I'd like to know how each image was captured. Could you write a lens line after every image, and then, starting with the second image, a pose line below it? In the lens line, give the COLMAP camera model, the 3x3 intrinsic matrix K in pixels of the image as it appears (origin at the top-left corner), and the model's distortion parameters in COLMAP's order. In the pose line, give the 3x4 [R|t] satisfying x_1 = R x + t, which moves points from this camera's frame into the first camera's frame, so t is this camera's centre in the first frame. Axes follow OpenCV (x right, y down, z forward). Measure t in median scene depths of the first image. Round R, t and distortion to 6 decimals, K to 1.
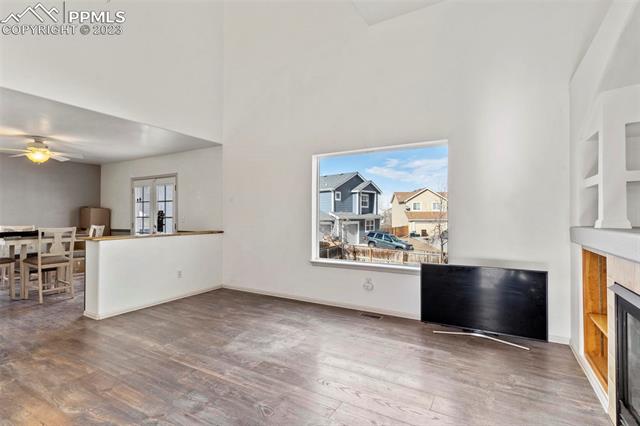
lens RADIAL K [[304.8, 0, 320.0], [0, 304.8, 213.0], [0, 0, 1]] dist [0.001895, 0.000458]
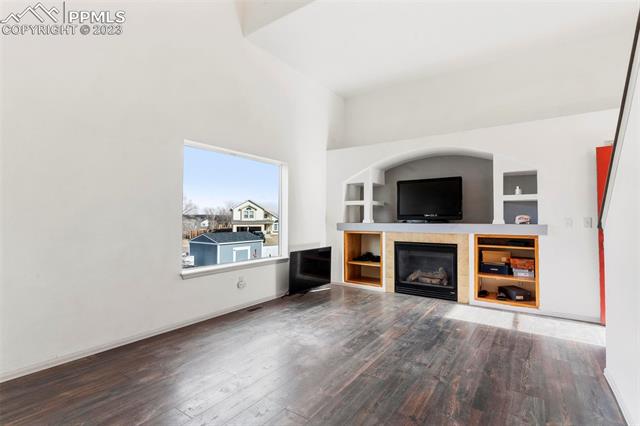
lens RADIAL K [[304.8, 0, 320.0], [0, 304.8, 213.0], [0, 0, 1]] dist [0.001895, 0.000458]
pose [[0.084904, 0.022603, 0.996133, -1.373410], [-0.018910, 0.999599, -0.021070, 0.021313], [-0.996210, -0.017048, 0.085297, 1.037190]]
